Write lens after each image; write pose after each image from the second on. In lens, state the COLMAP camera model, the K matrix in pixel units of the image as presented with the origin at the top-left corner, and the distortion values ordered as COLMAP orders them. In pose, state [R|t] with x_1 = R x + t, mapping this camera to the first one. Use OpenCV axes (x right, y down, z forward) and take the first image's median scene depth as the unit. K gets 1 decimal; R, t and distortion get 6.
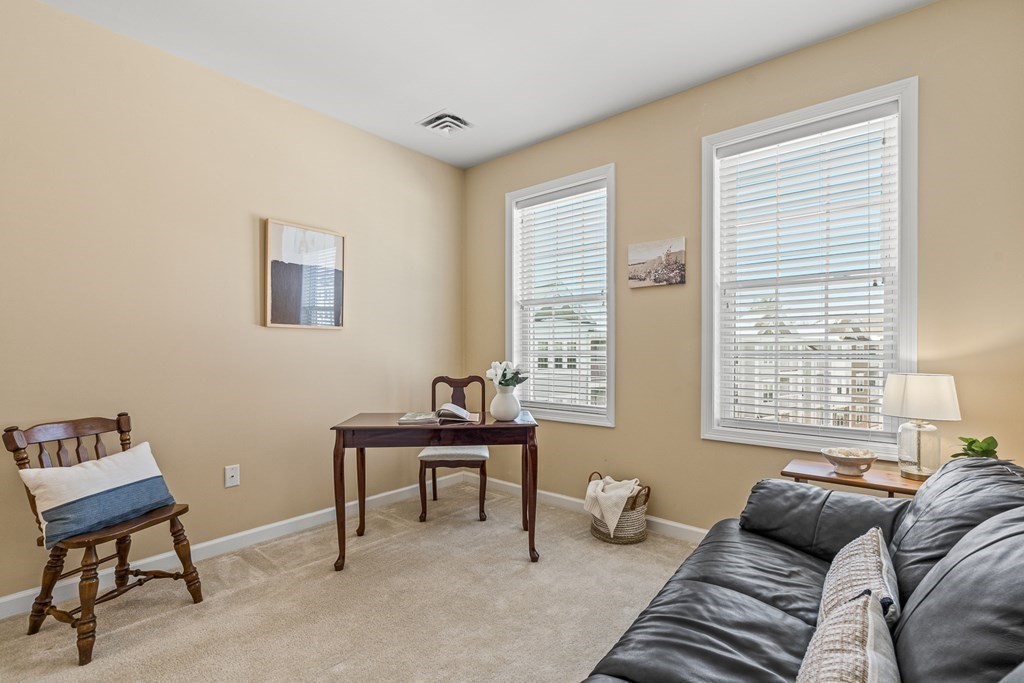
lens RADIAL K [[473.8, 0, 513.7], [0, 473.8, 350.5], [0, 0, 1]] dist [-0.004070, 0.001878]
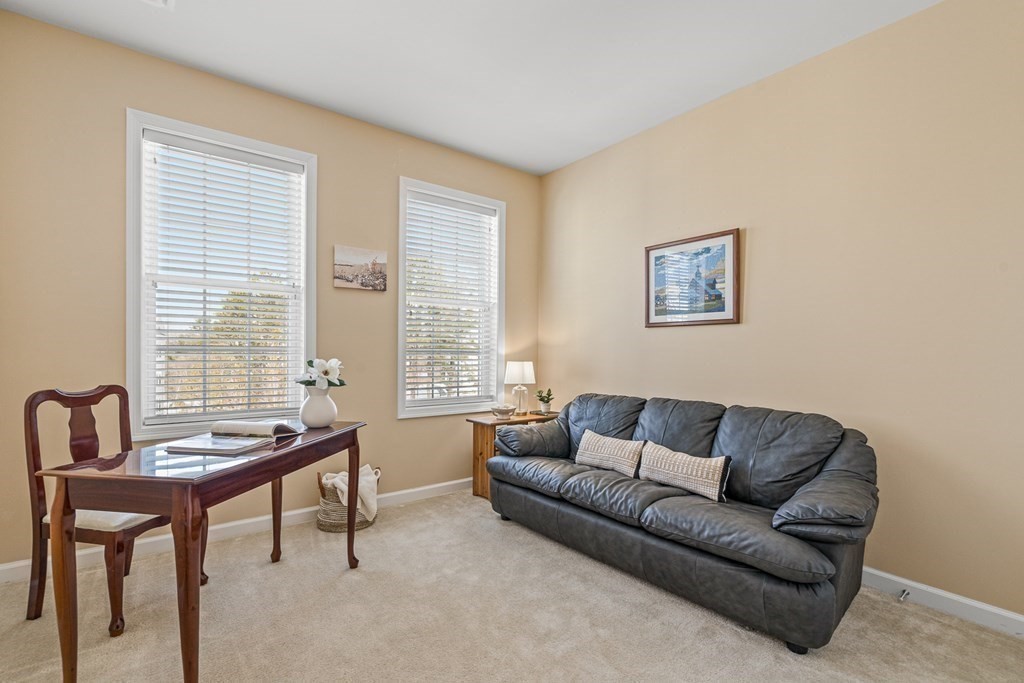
lens RADIAL K [[473.8, 0, 508.7], [0, 473.8, 351.5], [0, 0, 1]] dist [-0.004070, 0.001878]
pose [[0.213821, -0.006606, 0.976851, -0.700898], [-0.016841, 0.999804, 0.010448, -0.008143], [-0.976728, -0.018686, 0.213668, 0.420005]]
